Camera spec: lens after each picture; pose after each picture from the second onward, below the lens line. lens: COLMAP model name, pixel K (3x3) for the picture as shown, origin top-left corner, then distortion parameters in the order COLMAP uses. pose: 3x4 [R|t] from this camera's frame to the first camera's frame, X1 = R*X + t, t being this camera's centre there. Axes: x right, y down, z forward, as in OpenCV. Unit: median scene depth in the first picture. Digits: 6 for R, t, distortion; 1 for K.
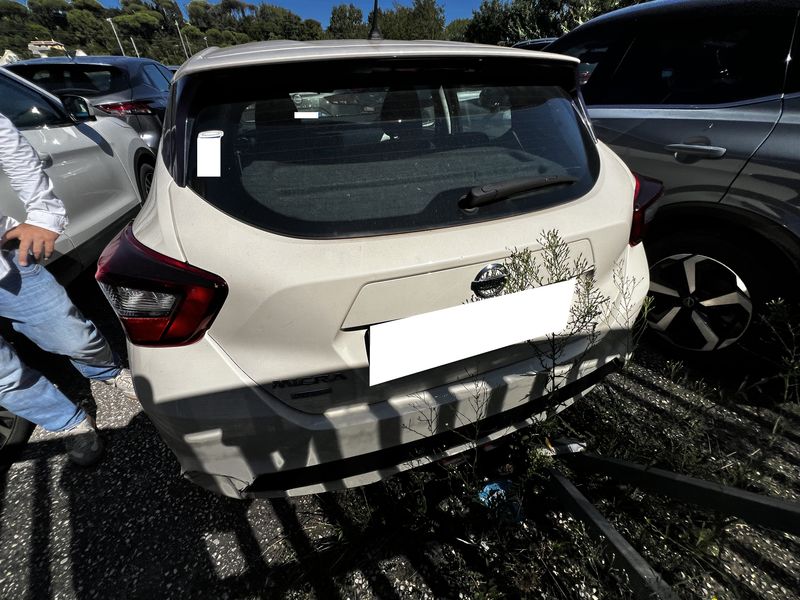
lens RADIAL K [[321.6, 0, 392.5], [0, 321.6, 300.6], [0, 0, 1]] dist [-0.006326, 0.002050]
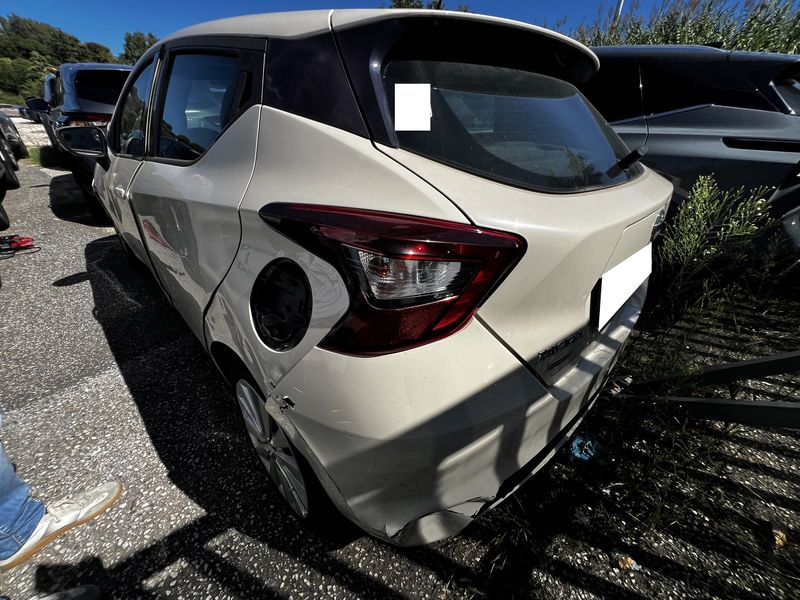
lens RADIAL K [[321.6, 0, 396.7], [0, 321.6, 301.7], [0, 0, 1]] dist [-0.006326, 0.002050]
pose [[0.898827, -0.174378, 0.402122, -0.721675], [0.209355, 0.976833, -0.044353, 0.042725], [-0.385072, 0.124052, 0.914511, 0.214470]]
